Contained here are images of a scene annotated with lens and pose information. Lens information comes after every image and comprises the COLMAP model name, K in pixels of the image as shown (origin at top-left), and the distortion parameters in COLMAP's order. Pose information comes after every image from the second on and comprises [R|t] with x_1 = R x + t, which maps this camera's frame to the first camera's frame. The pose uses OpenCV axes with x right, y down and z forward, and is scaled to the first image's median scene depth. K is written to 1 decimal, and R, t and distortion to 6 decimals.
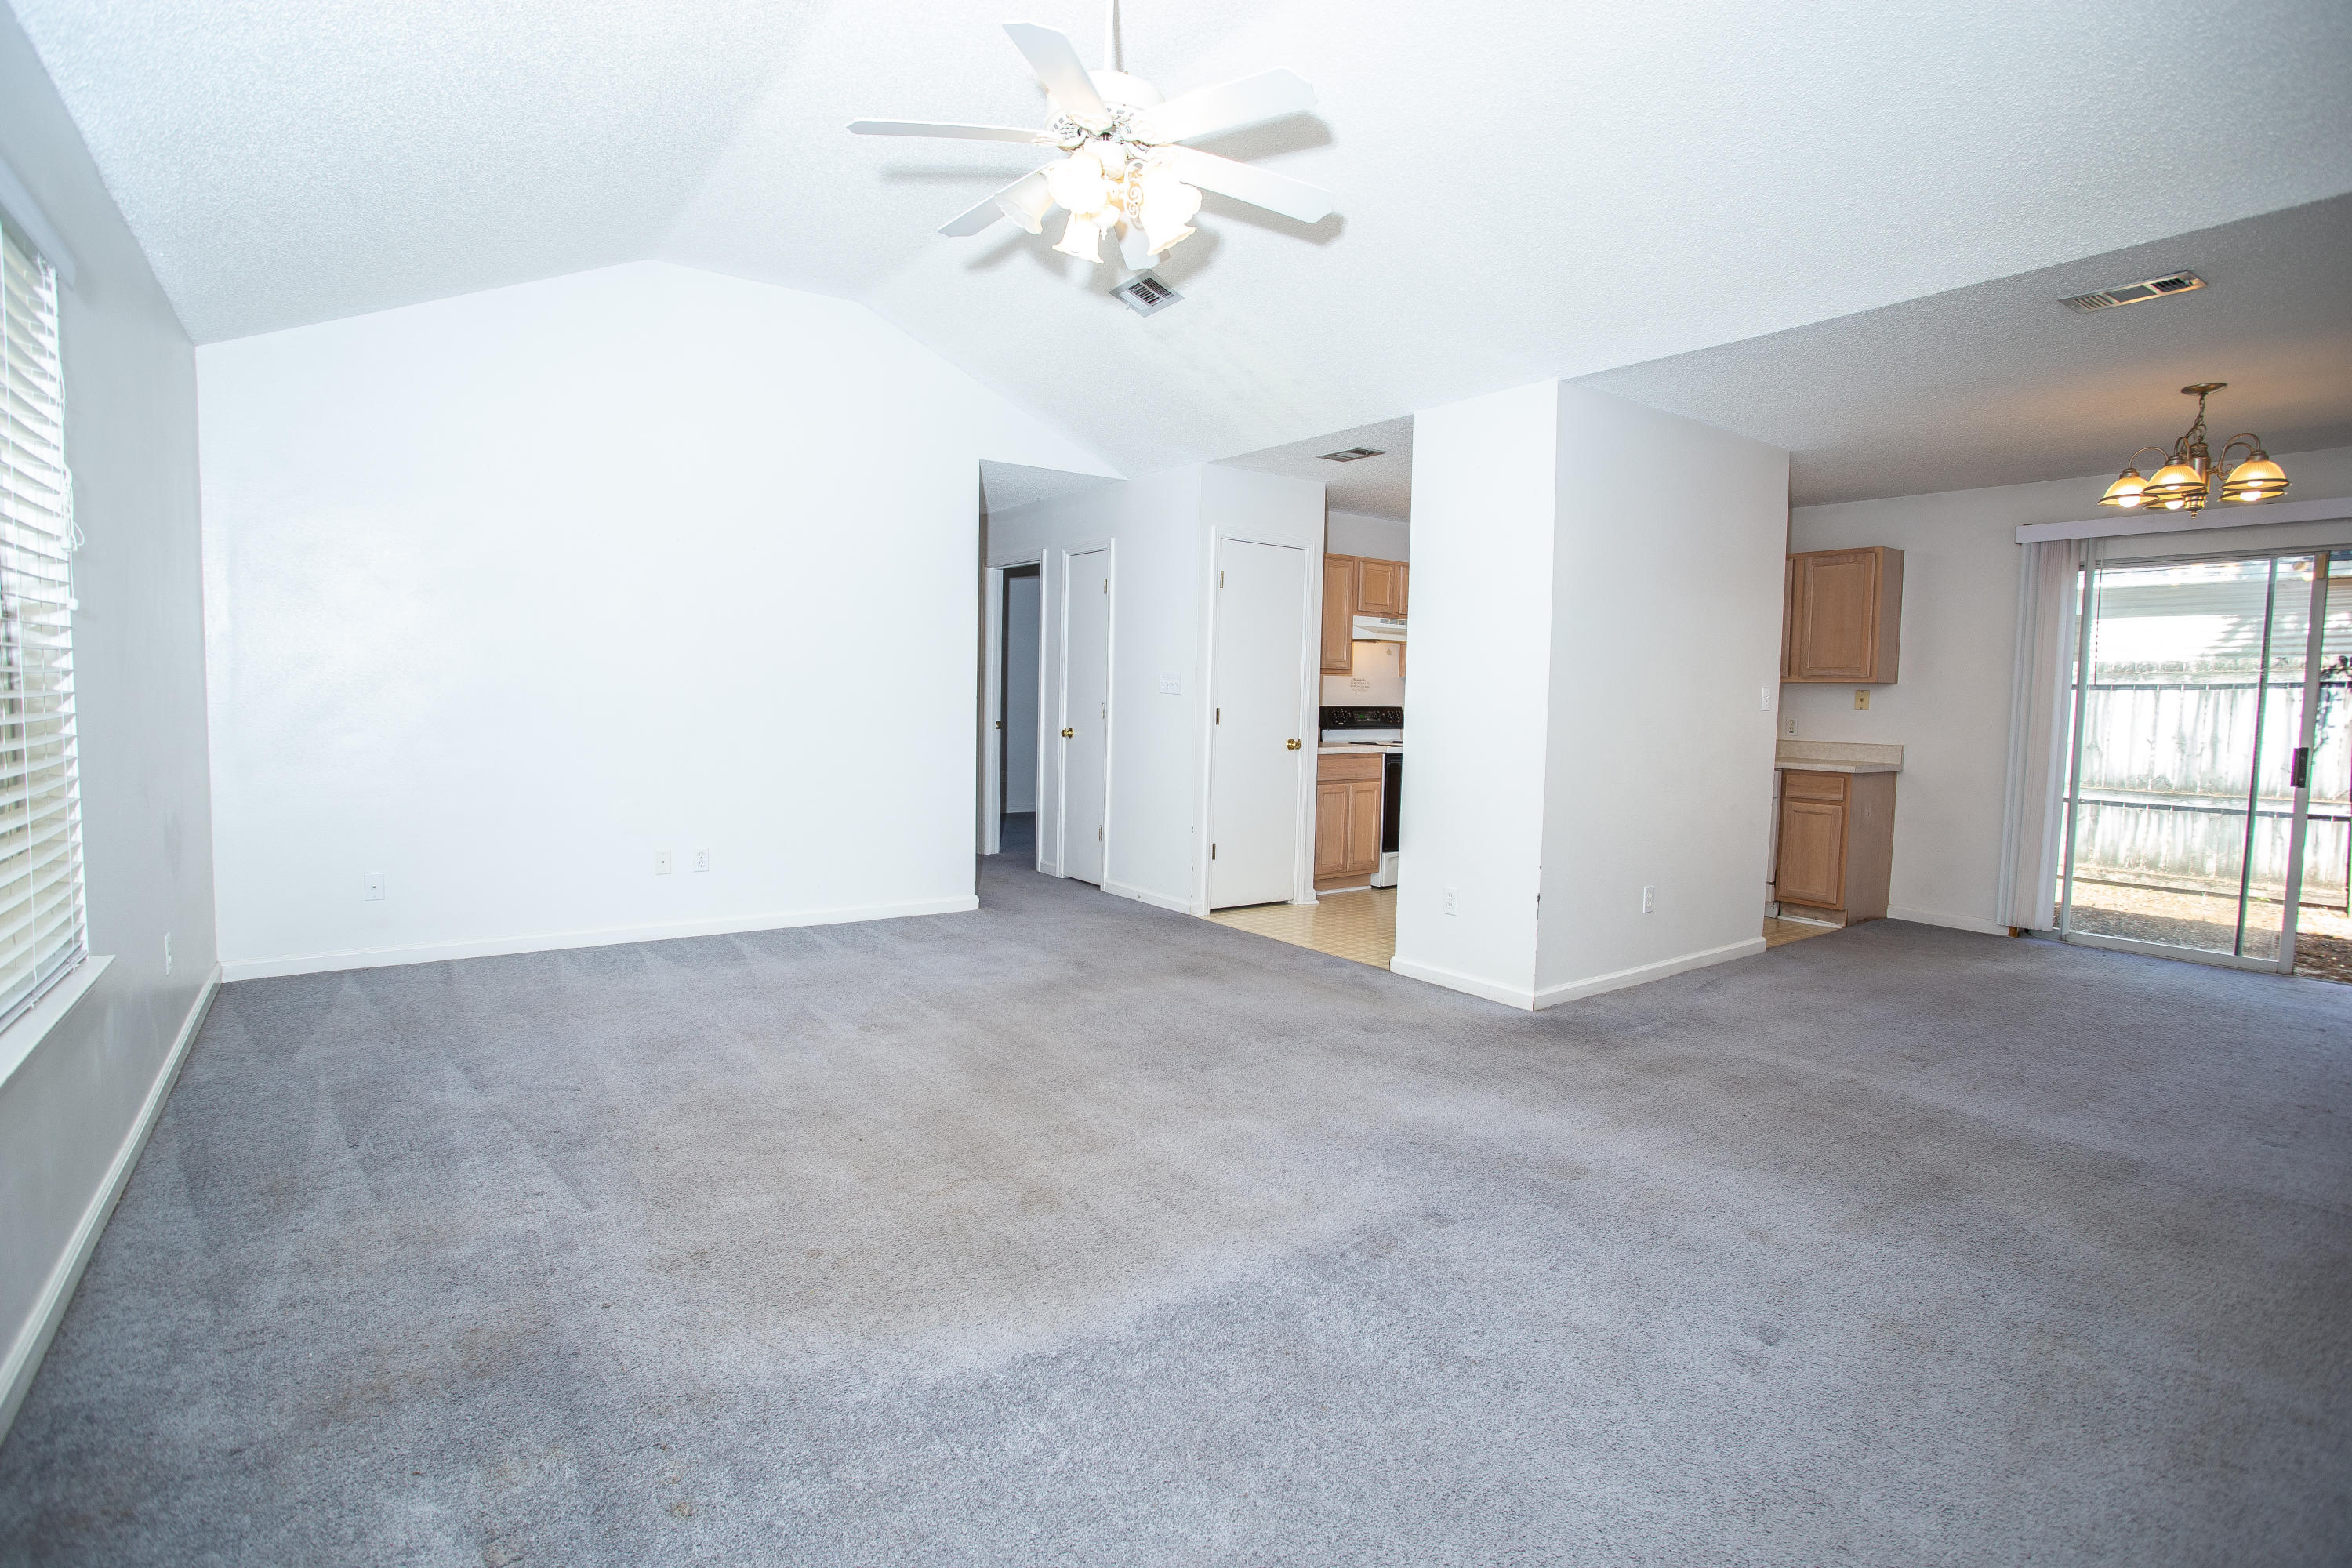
lens RADIAL K [[1148.0, 0, 1204.2], [0, 1148.0, 754.0], [0, 0, 1]] dist [-0.035162, 0.008704]
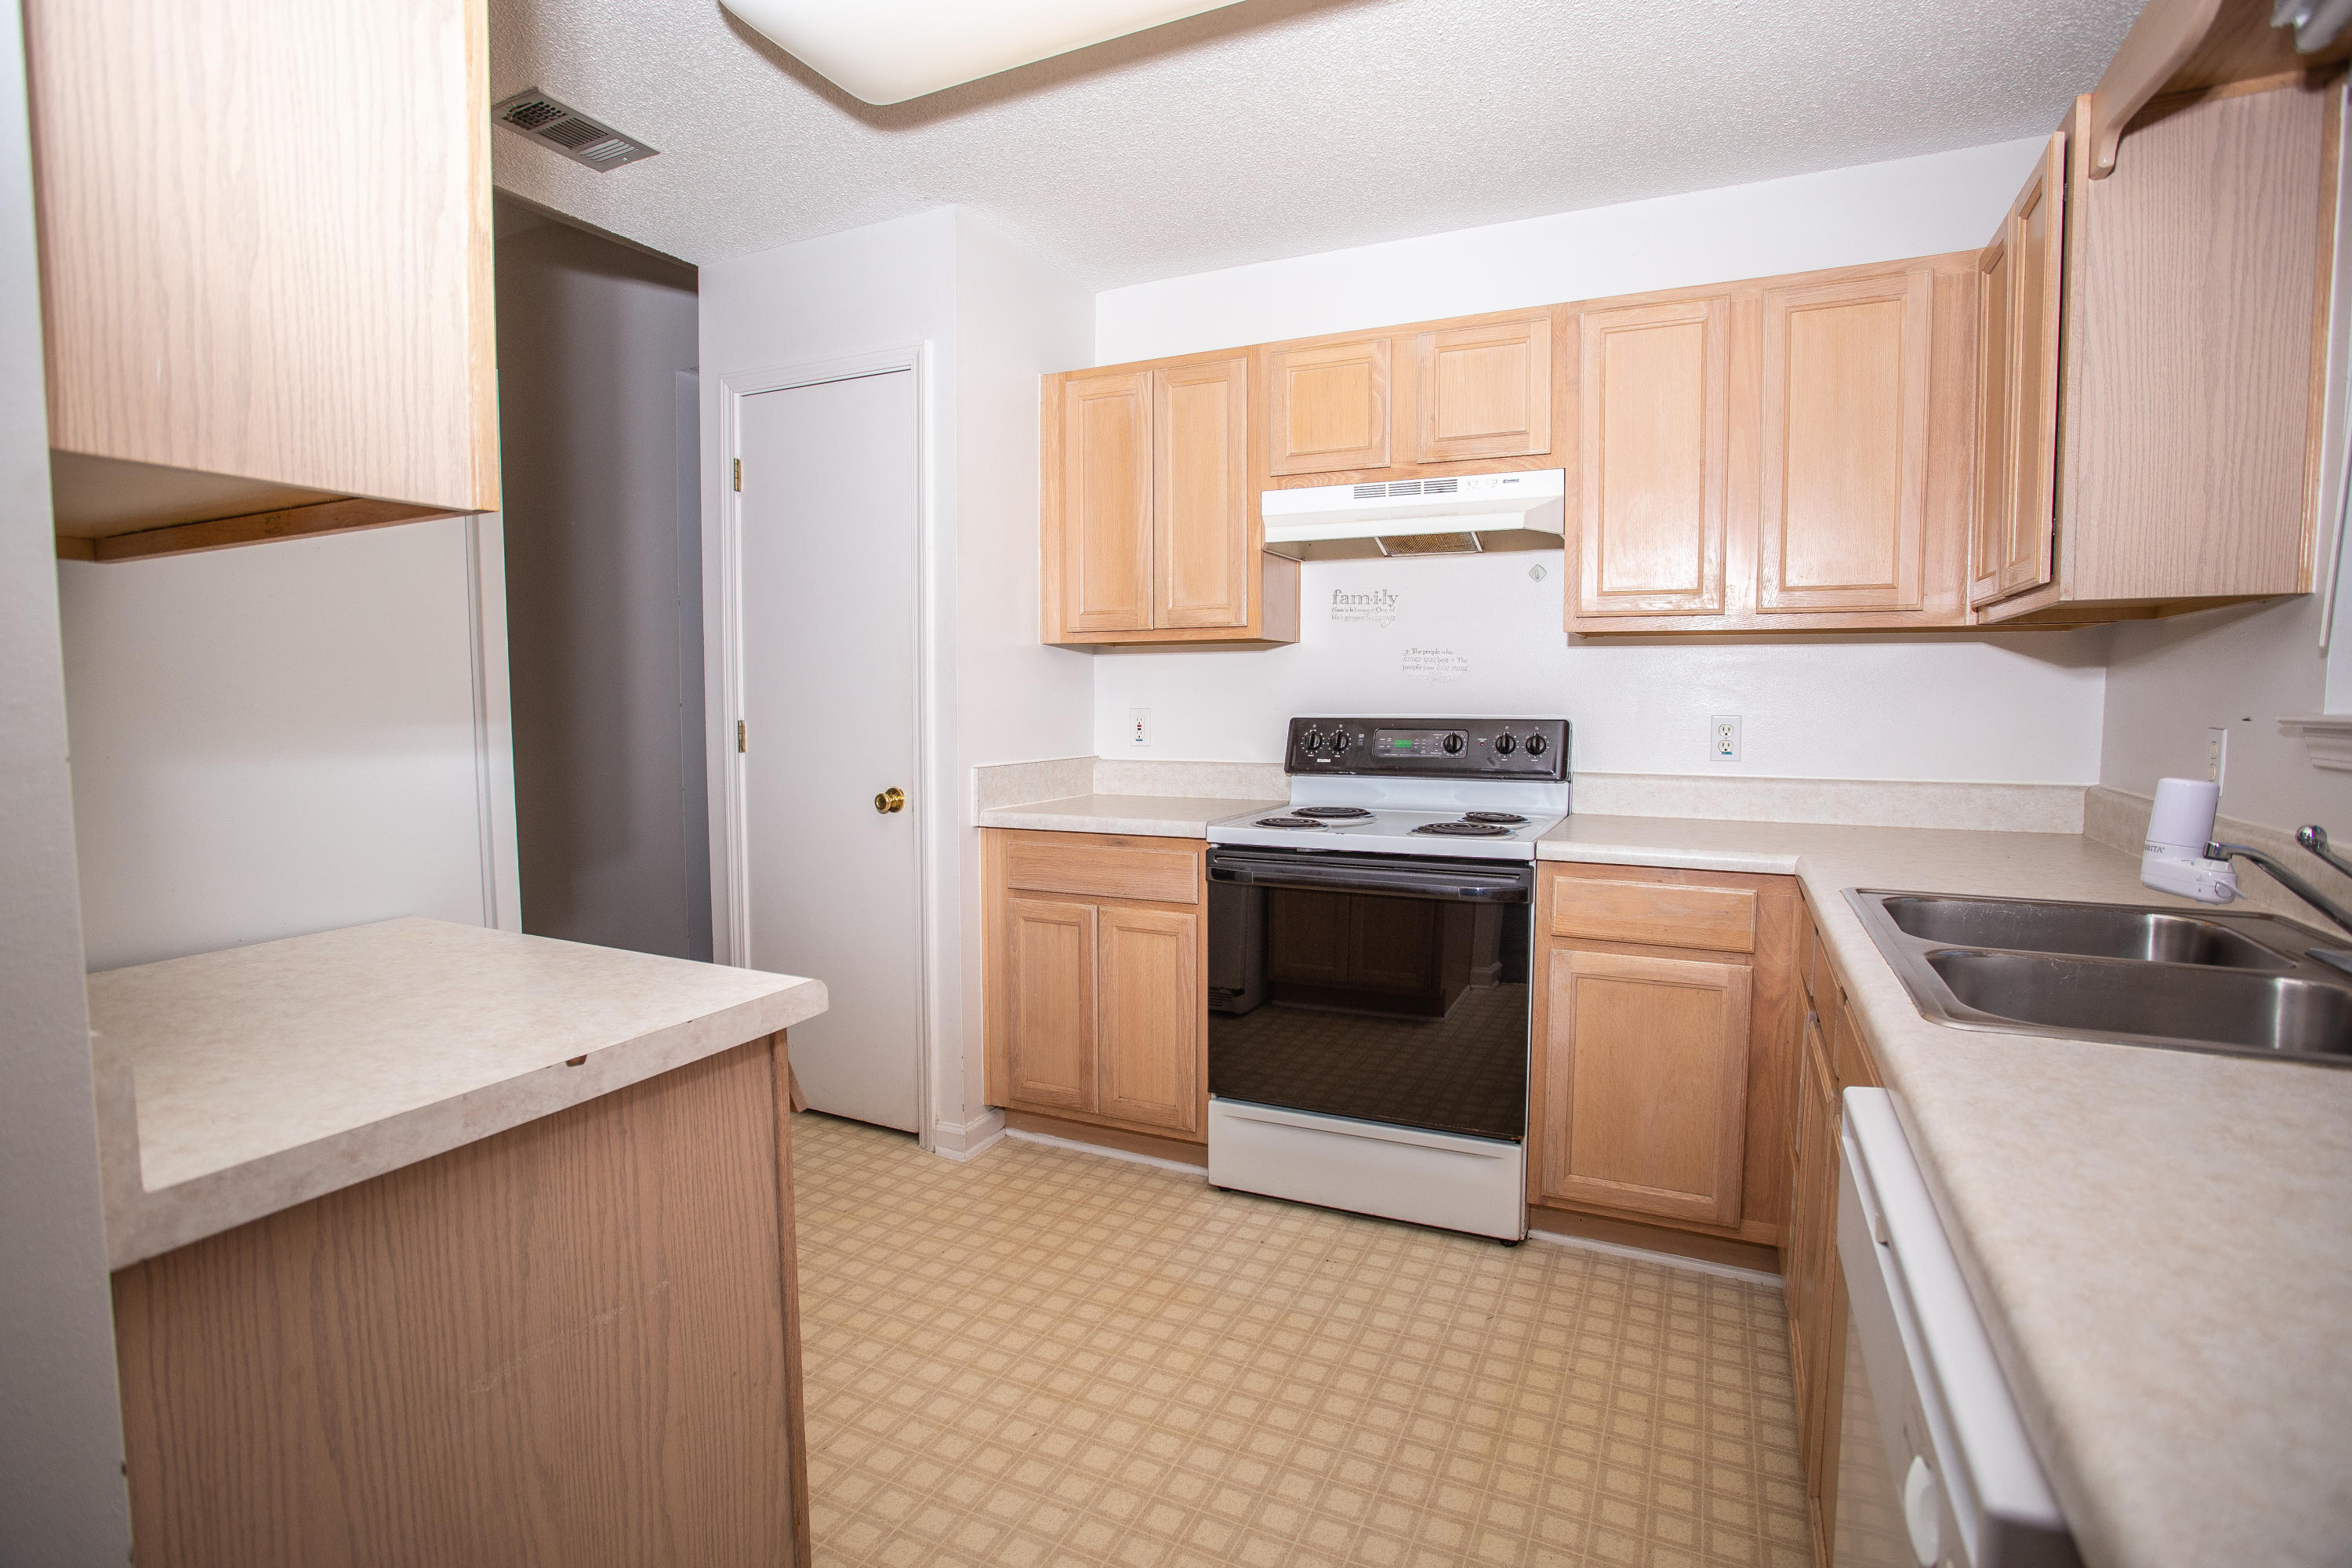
lens RADIAL K [[1148.0, 0, 1171.3], [0, 1148.0, 796.1], [0, 0, 1]] dist [-0.035162, 0.008704]
pose [[0.476199, 0.039788, -0.878437, 0.468257], [-0.043294, 0.998825, 0.021772, -0.021064], [0.878271, 0.027663, 0.477362, 0.775511]]
